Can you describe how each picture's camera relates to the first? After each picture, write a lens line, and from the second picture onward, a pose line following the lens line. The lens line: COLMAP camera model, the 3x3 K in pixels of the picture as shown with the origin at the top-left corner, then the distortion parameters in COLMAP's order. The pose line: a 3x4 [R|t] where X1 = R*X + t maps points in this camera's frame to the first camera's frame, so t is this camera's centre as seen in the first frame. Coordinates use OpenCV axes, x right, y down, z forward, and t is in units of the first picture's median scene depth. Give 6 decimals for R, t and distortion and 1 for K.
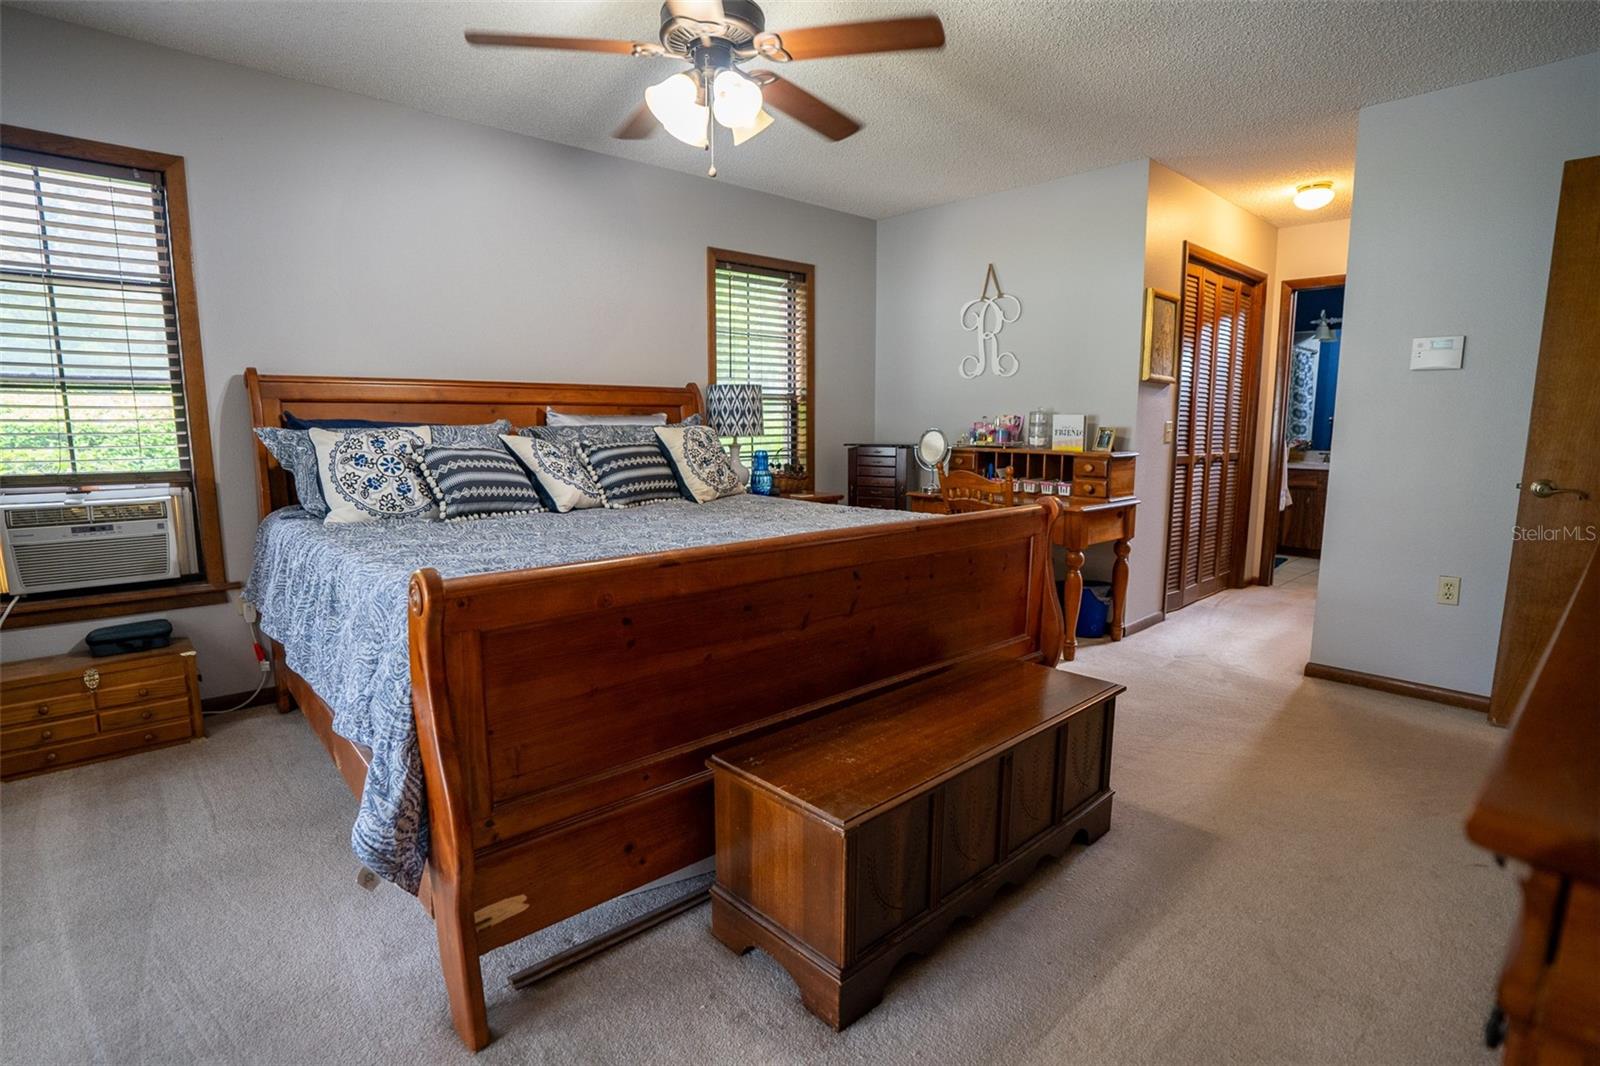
lens RADIAL K [[766.7, 0, 798.9], [0, 766.7, 537.5], [0, 0, 1]] dist [-0.081553, 0.029281]
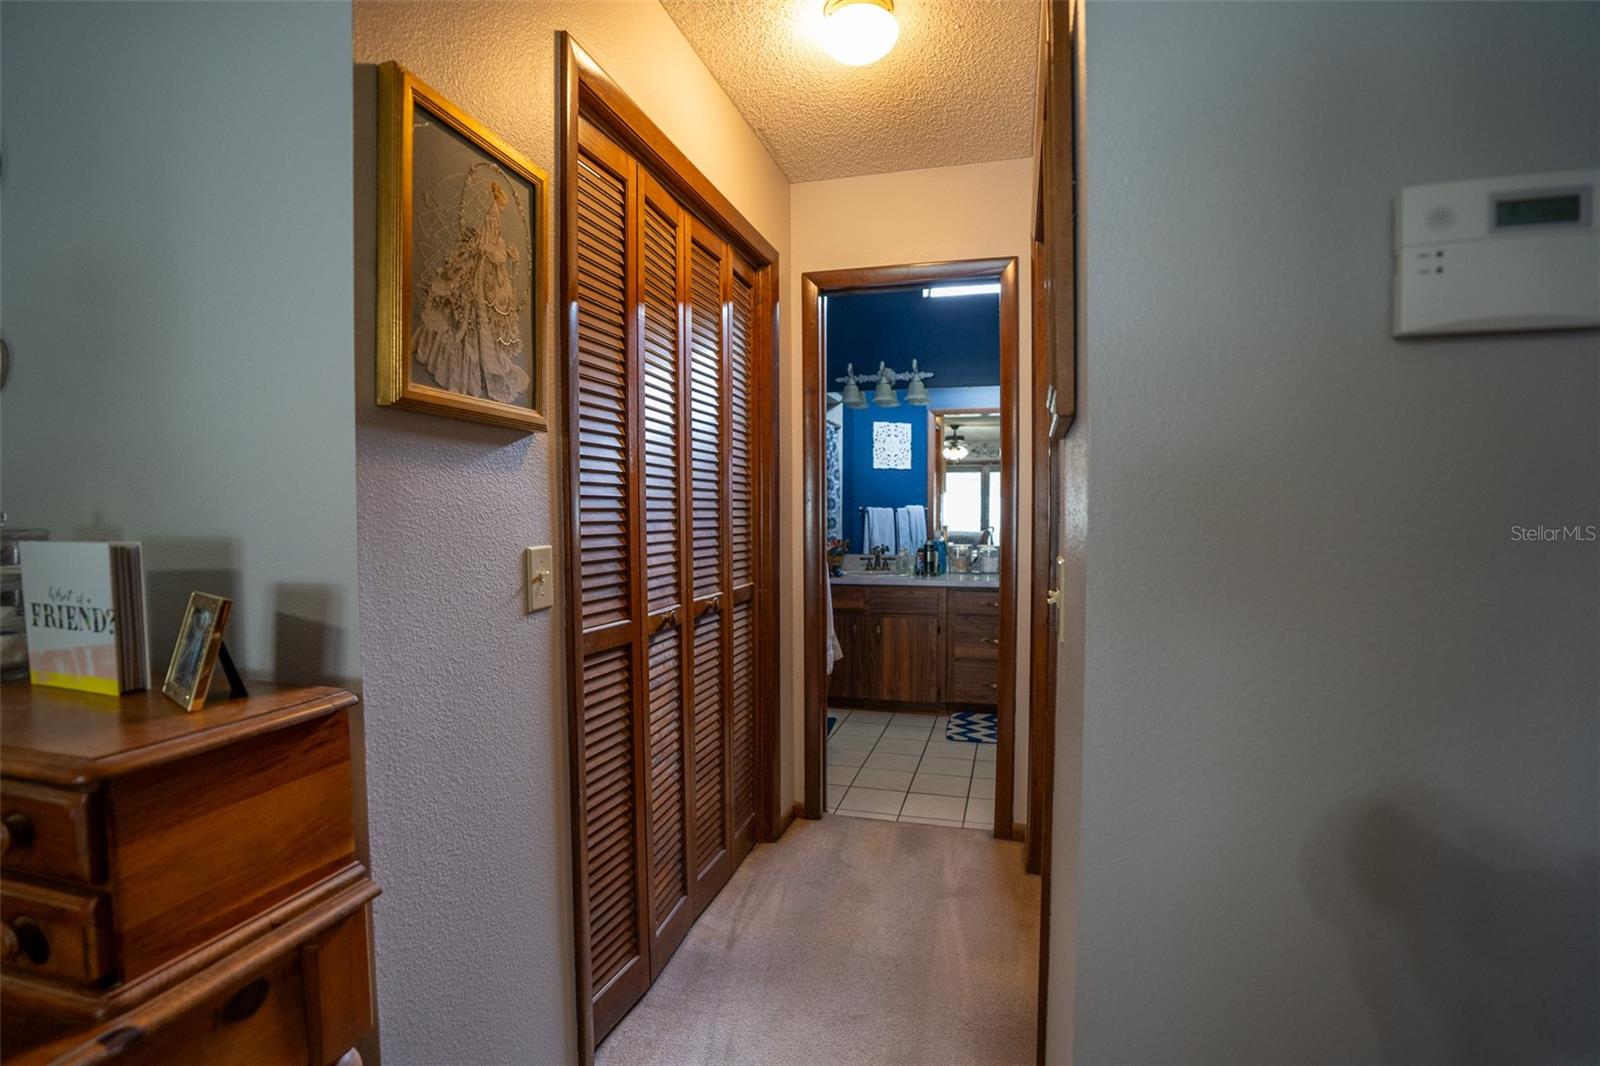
lens RADIAL K [[766.7, 0, 798.9], [0, 766.7, 537.5], [0, 0, 1]] dist [-0.081553, 0.029281]
pose [[0.841746, -0.023386, 0.539367, 0.345422], [0.084418, 0.992474, -0.088712, -0.100465], [-0.533233, 0.120206, 0.837385, 0.558588]]
